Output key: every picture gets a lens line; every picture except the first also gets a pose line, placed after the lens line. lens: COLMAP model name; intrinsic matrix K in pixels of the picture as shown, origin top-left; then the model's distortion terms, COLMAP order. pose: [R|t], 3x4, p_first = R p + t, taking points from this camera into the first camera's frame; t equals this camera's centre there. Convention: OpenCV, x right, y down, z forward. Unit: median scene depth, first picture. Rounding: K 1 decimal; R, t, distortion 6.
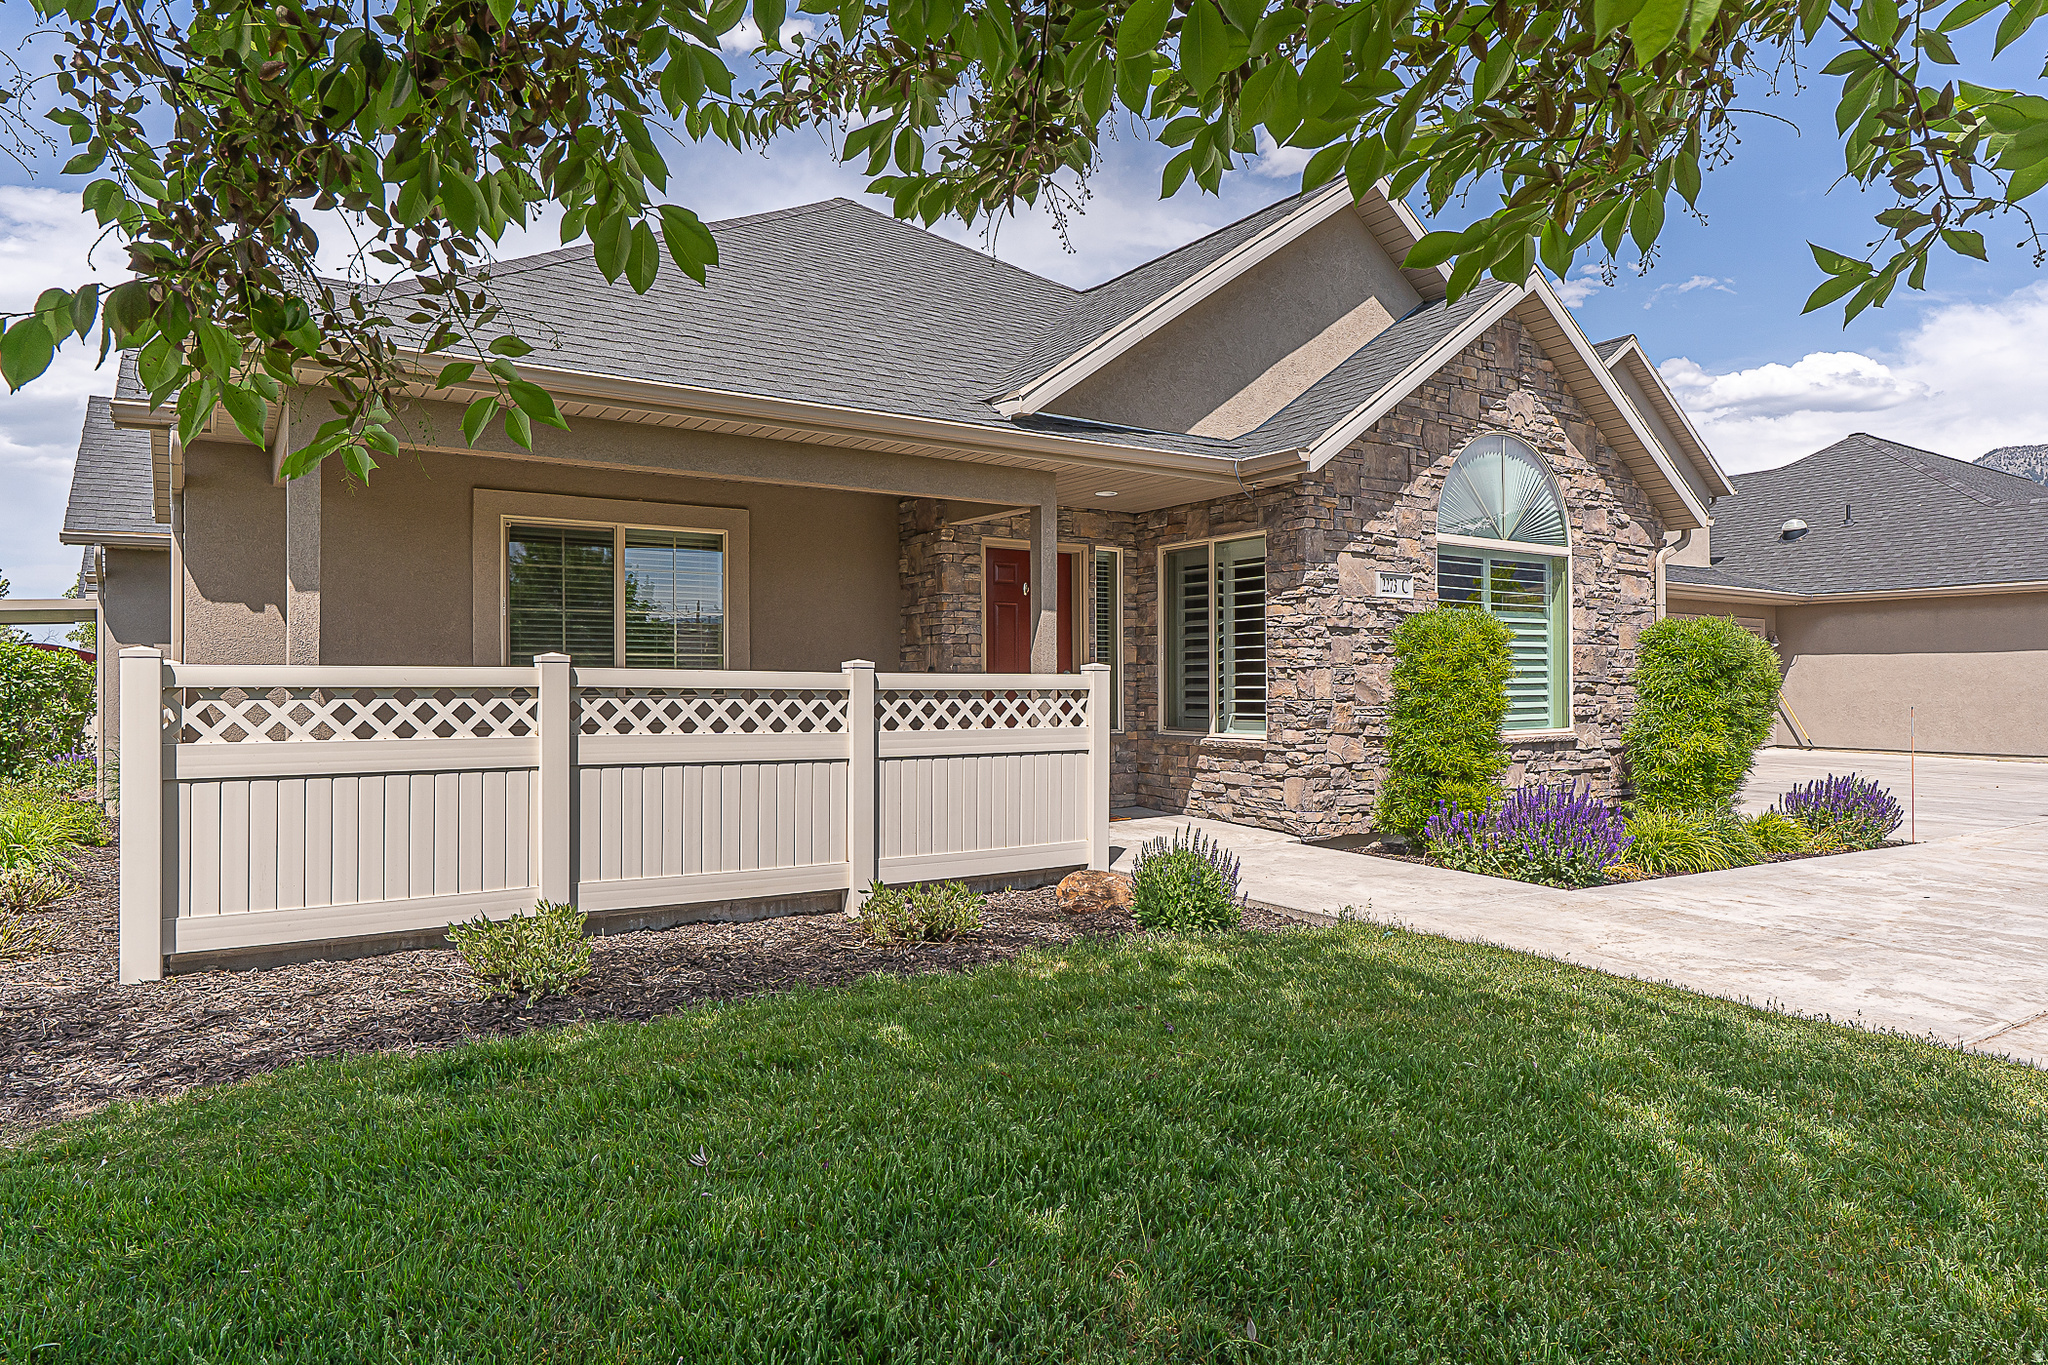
lens RADIAL K [[1191.8, 0, 1013.7], [0, 1191.8, 676.1], [0, 0, 1]] dist [-0.003599, 0.003940]
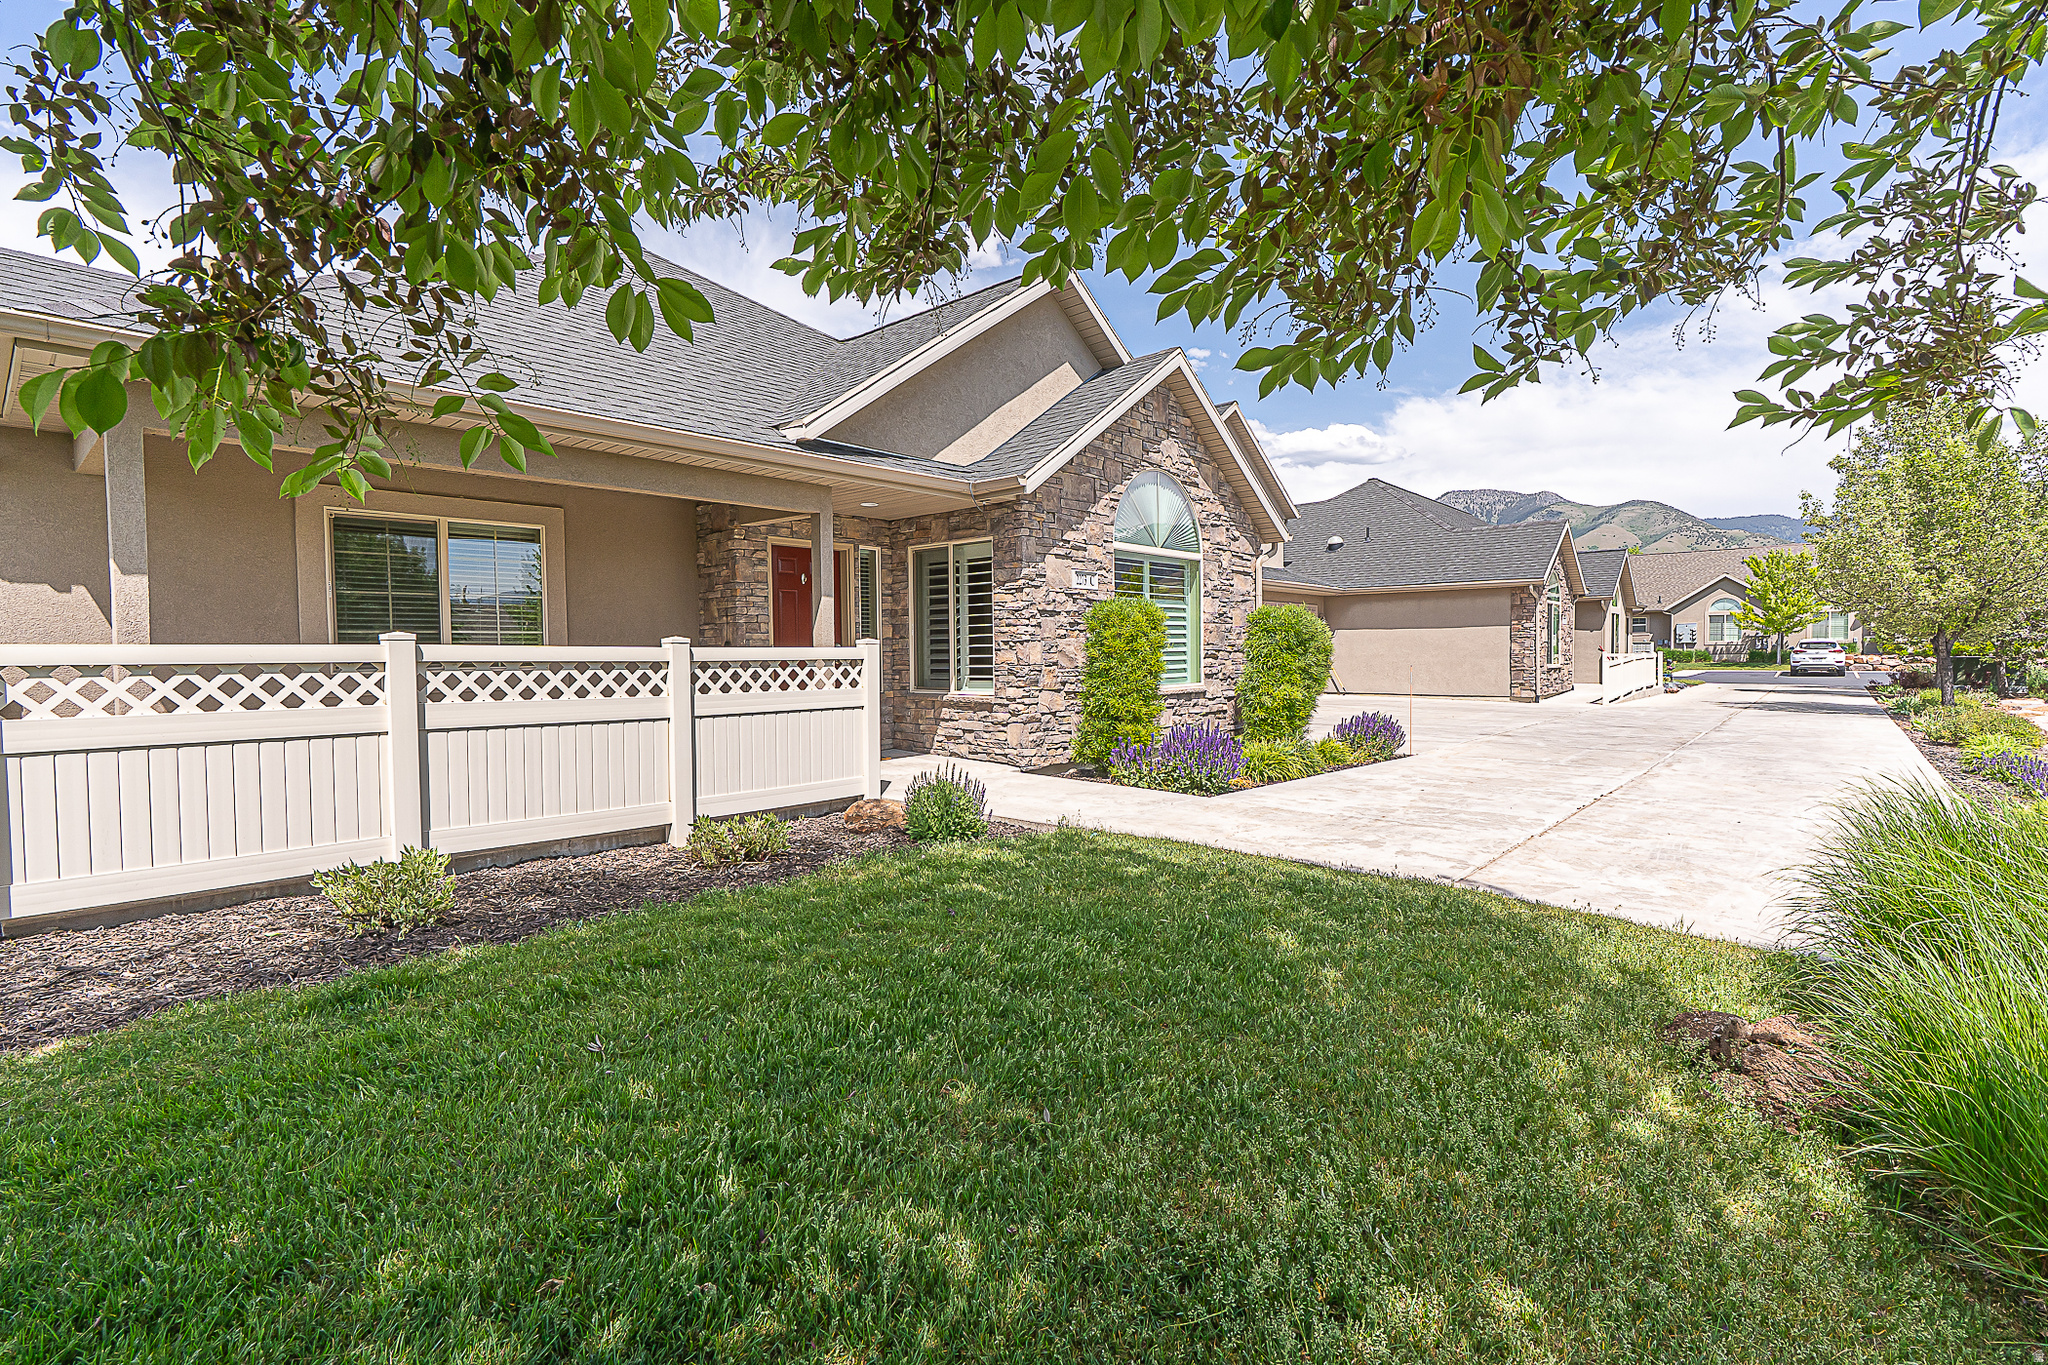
lens RADIAL K [[932.7, 0, 1024.0], [0, 932.7, 682.5], [0, 0, 1]] dist [-0.010851, 0.004089]
pose [[0.965505, -0.015756, 0.259907, -0.027706], [0.005721, 0.999210, 0.039322, -0.001765], [-0.260321, -0.036479, 0.964833, -0.009970]]
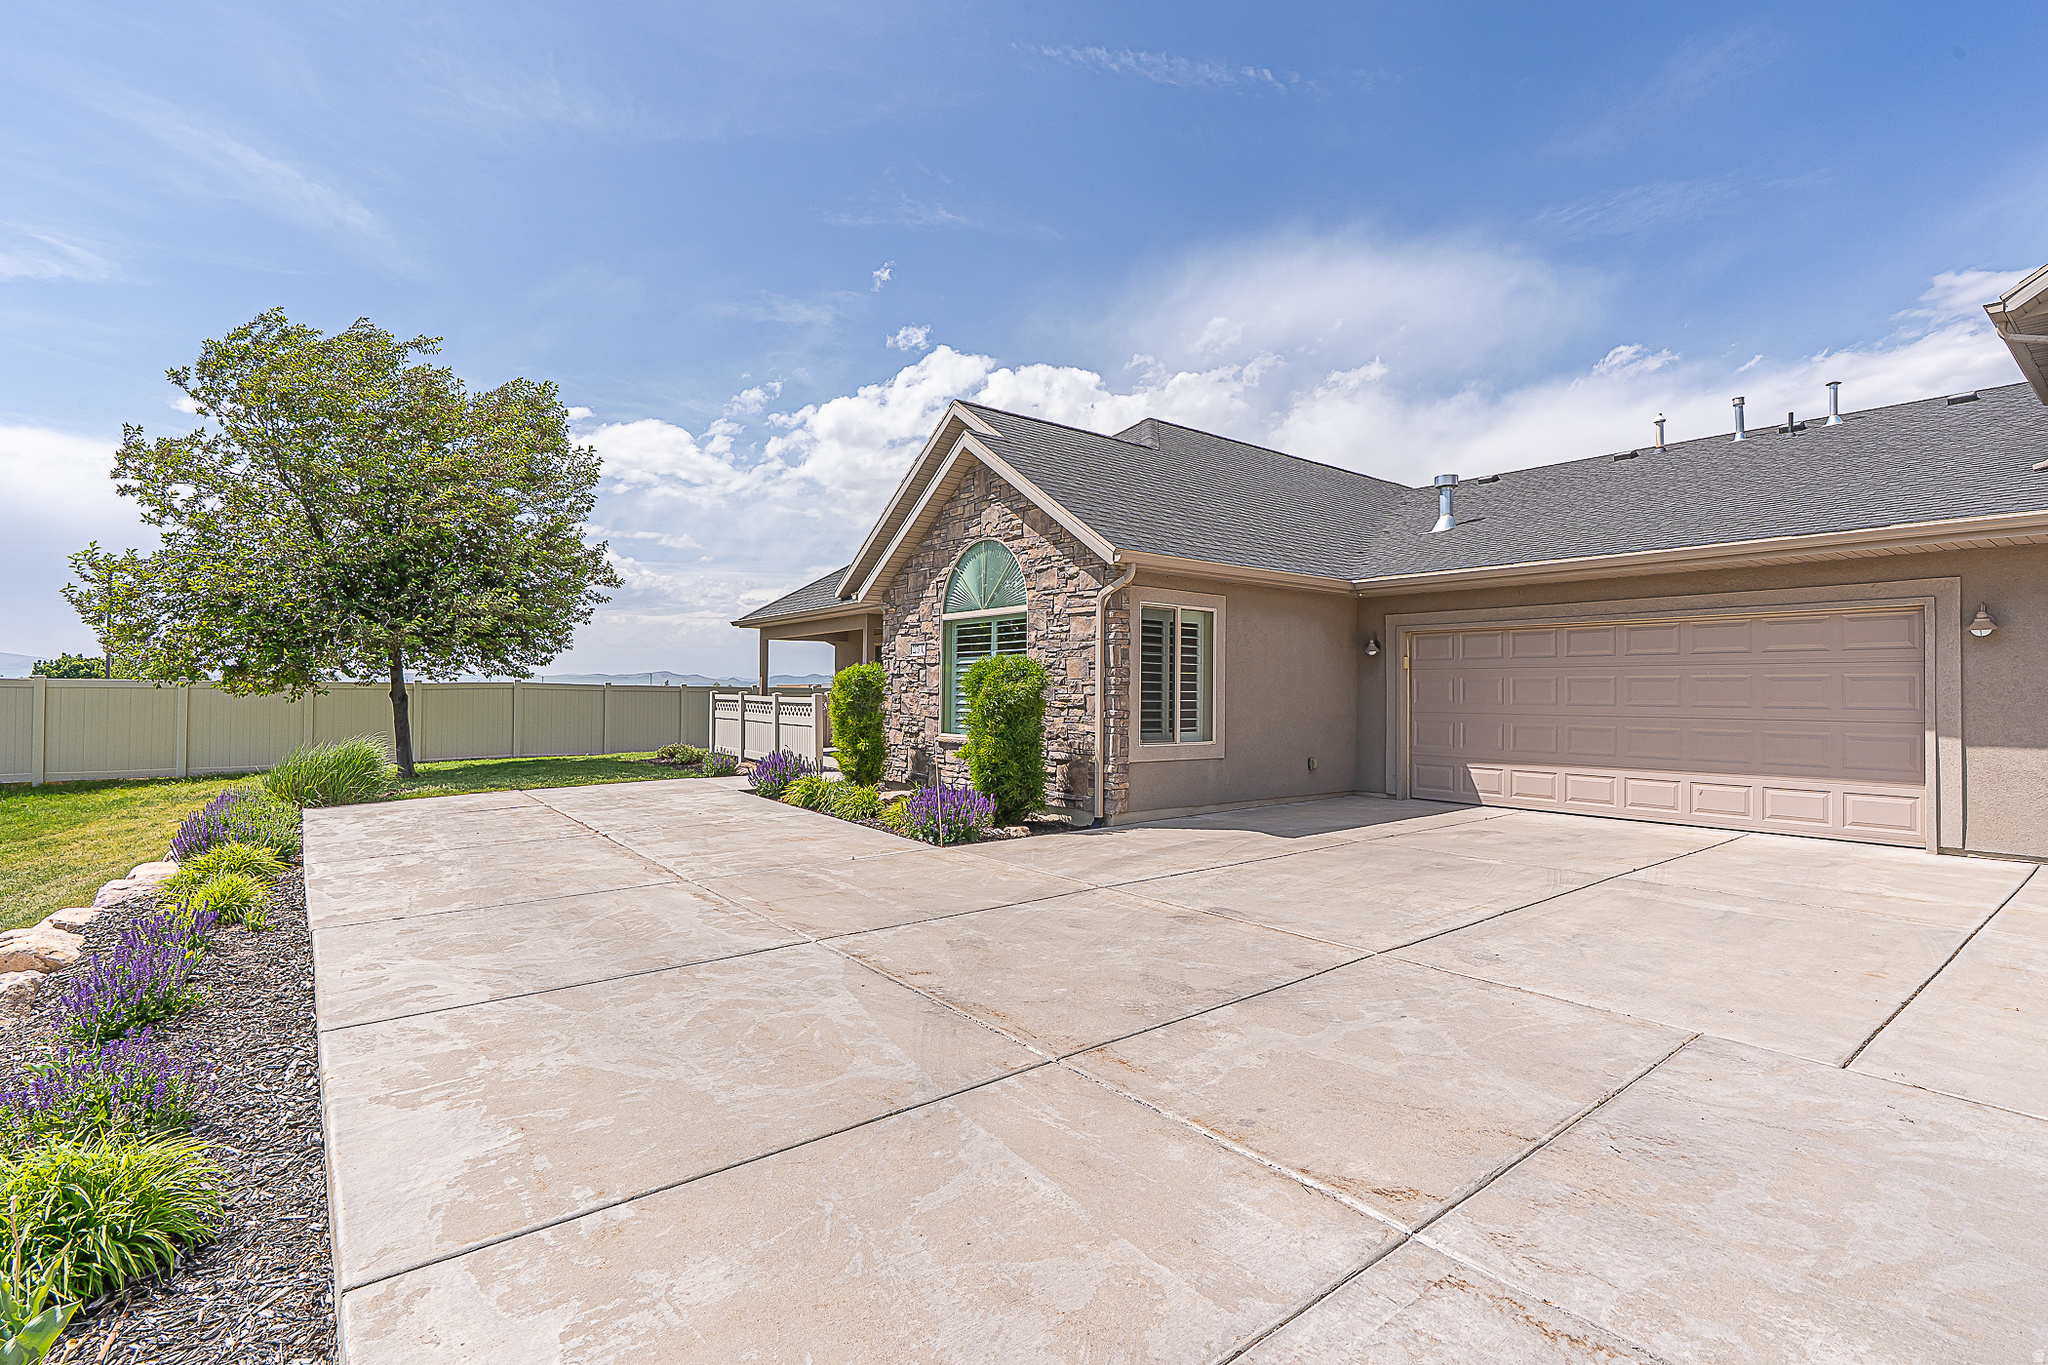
lens RADIAL K [[932.7, 0, 1024.0], [0, 932.7, 682.5], [0, 0, 1]] dist [-0.010851, 0.004089]
pose [[0.076255, -0.009502, -0.997043, 1.966253], [0.001688, 0.999954, -0.009400, -0.013540], [0.997087, -0.000966, 0.076268, 1.188493]]
